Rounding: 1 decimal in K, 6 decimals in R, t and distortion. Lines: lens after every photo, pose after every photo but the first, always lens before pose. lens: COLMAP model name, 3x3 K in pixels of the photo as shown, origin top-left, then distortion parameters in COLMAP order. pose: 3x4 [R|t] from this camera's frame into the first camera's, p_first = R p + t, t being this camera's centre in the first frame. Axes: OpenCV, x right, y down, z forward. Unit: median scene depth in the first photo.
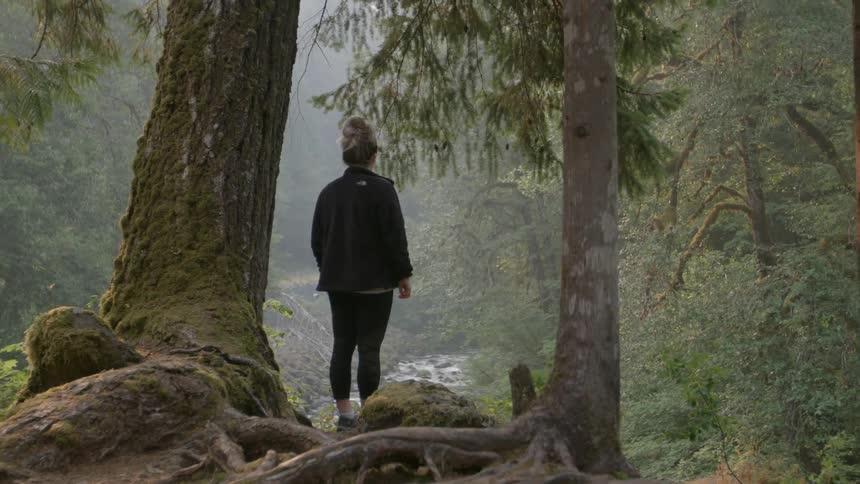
lens RADIAL K [[1433.3, 0, 417.4], [0, 1433.3, 239.1], [0, 0, 1]] dist [0.024362, 0.003960]
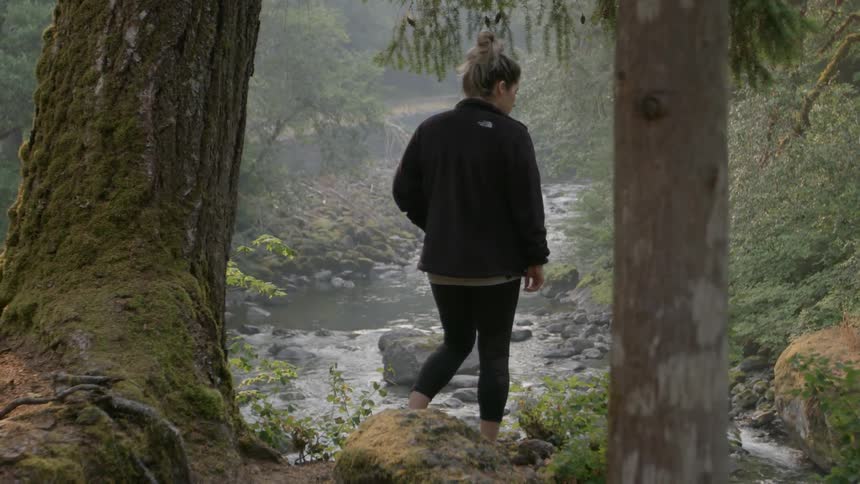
lens RADIAL K [[1433.3, 0, 417.4], [0, 1433.3, 239.1], [0, 0, 1]] dist [0.024362, 0.003960]
pose [[0.996778, -0.006043, -0.079977, 0.045304], [0.015745, 0.992497, 0.121247, -0.053531], [0.078644, -0.122116, 0.989395, 0.316184]]
